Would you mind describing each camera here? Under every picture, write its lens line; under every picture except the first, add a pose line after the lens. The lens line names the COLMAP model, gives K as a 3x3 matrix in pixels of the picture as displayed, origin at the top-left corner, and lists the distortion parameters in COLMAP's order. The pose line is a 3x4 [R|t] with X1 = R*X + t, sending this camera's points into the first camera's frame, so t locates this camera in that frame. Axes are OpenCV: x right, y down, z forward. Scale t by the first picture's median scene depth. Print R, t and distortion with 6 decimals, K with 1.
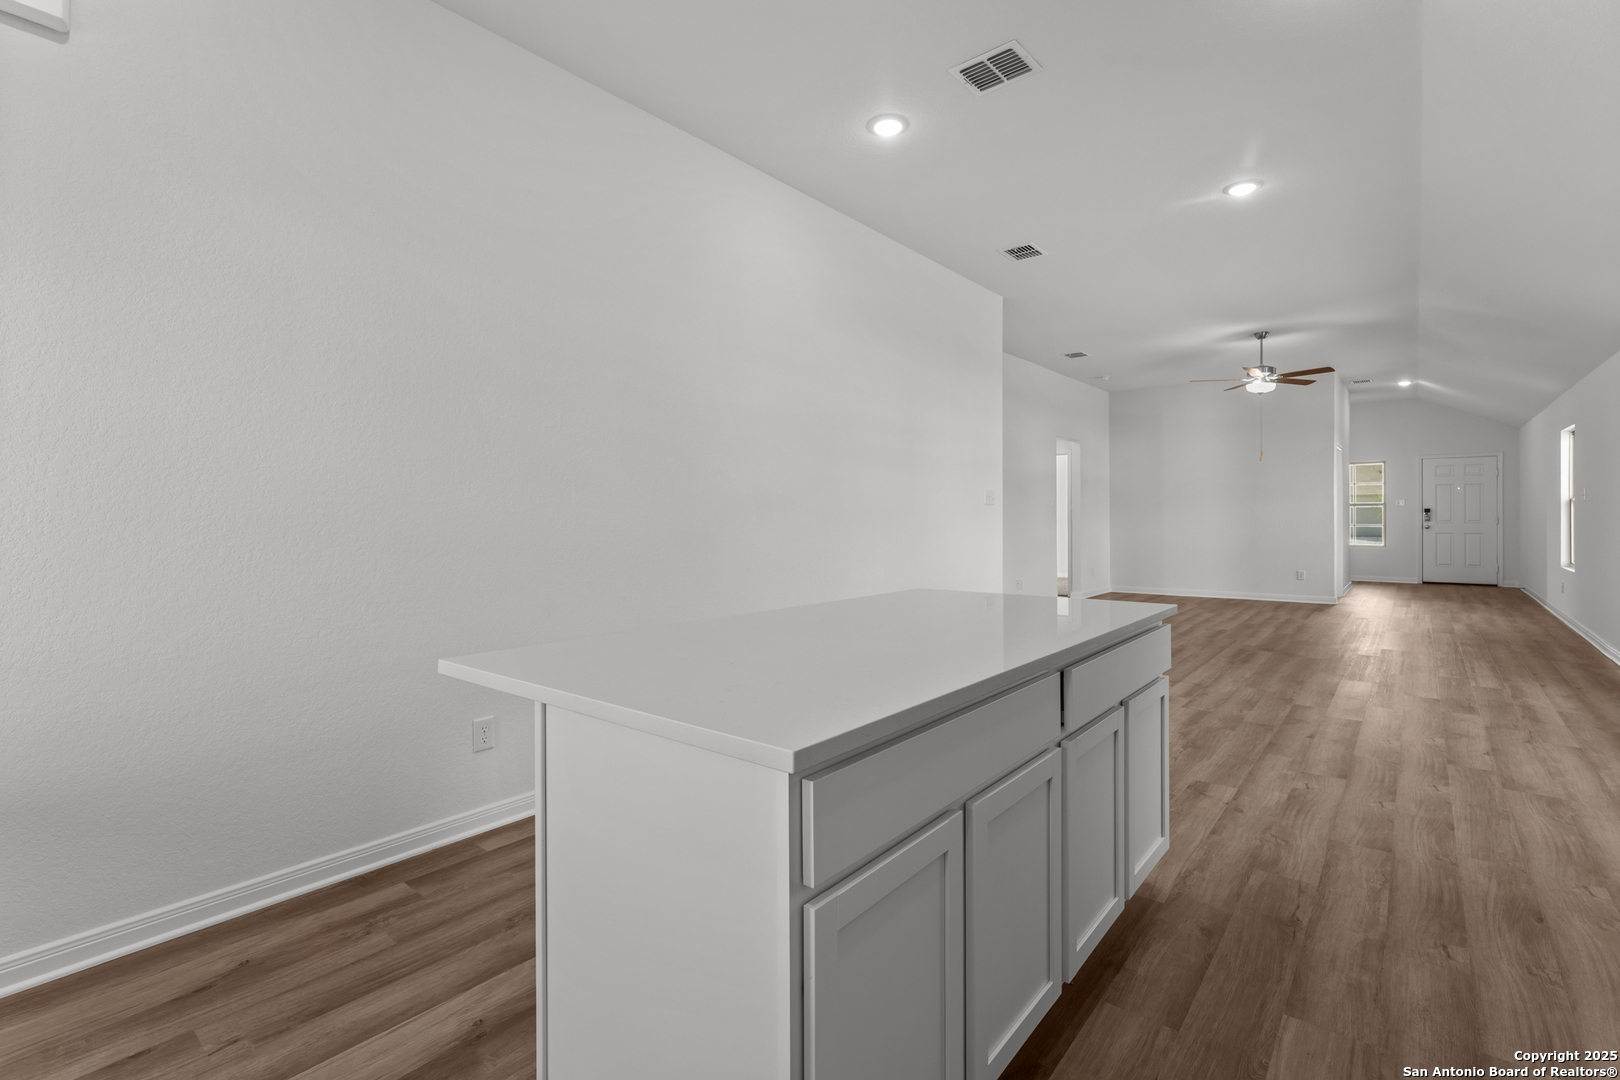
lens RADIAL K [[740.8, 0, 811.5], [0, 740.8, 537.2], [0, 0, 1]] dist [-0.004529, -0.000785]
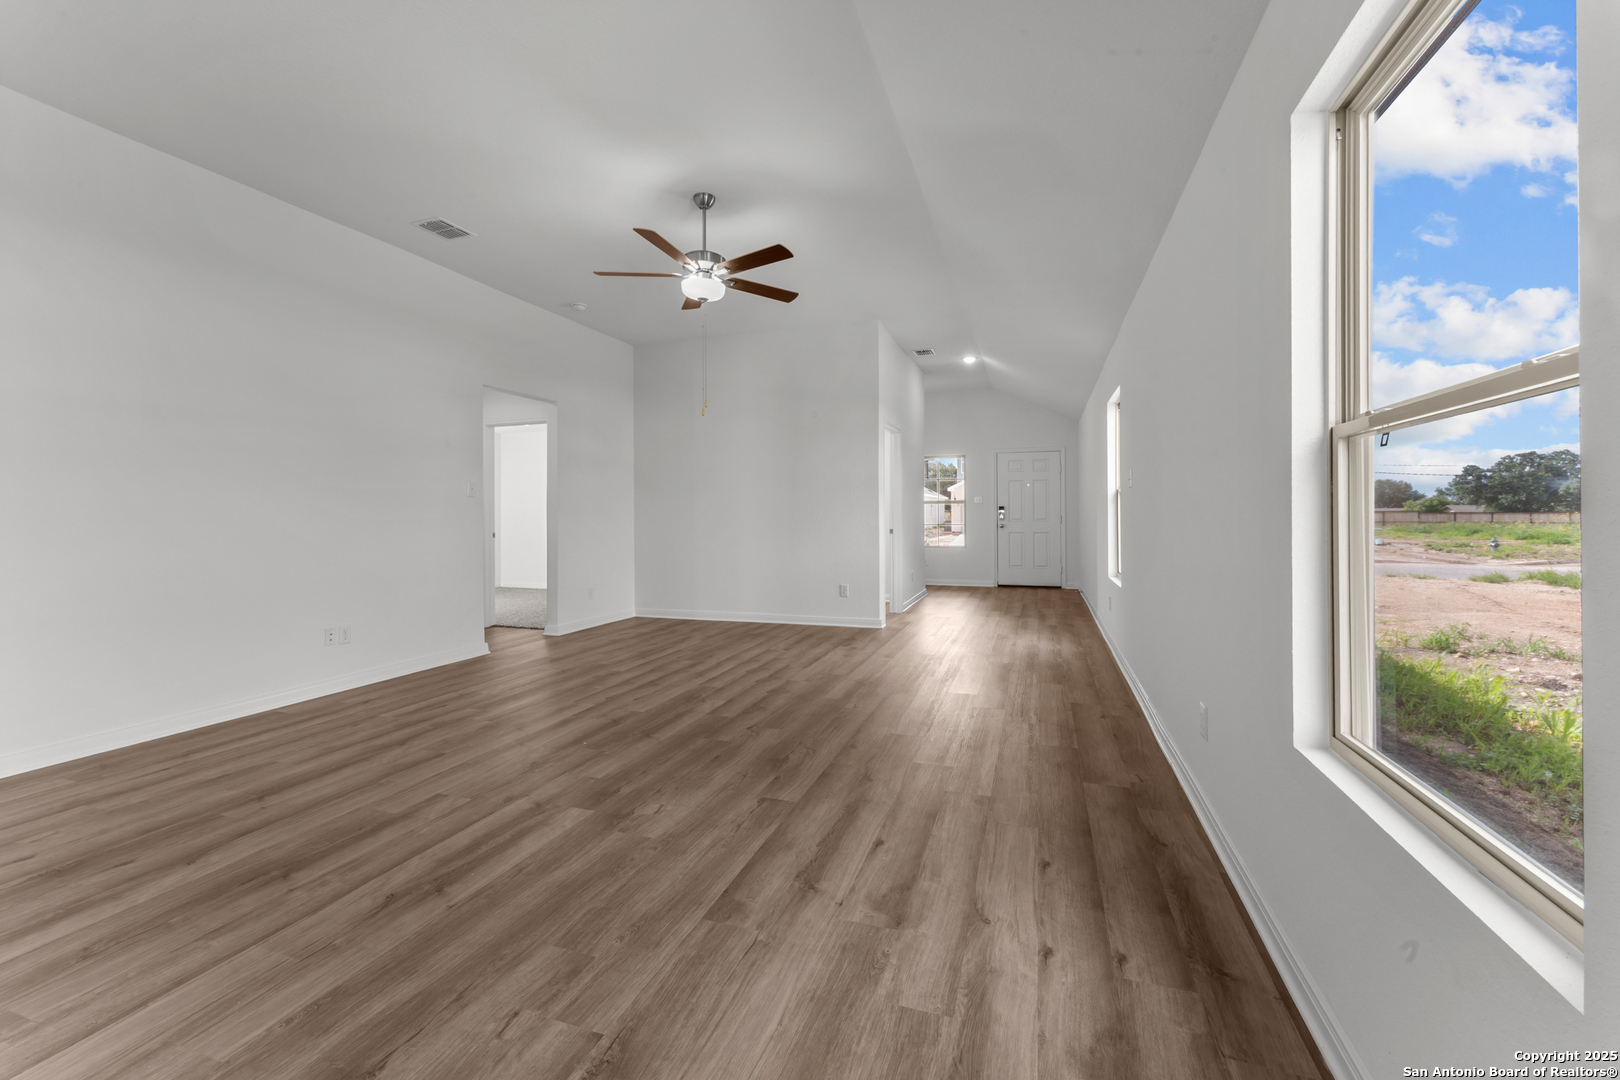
lens RADIAL K [[660.8, 0, 802.9], [0, 660.8, 542.4], [0, 0, 1]] dist [-0.000757, 0.000633]
pose [[0.941110, -0.011307, 0.337912, 0.360894], [0.006420, 0.999858, 0.015576, -0.008845], [-0.338040, -0.012490, 0.941049, 0.340453]]
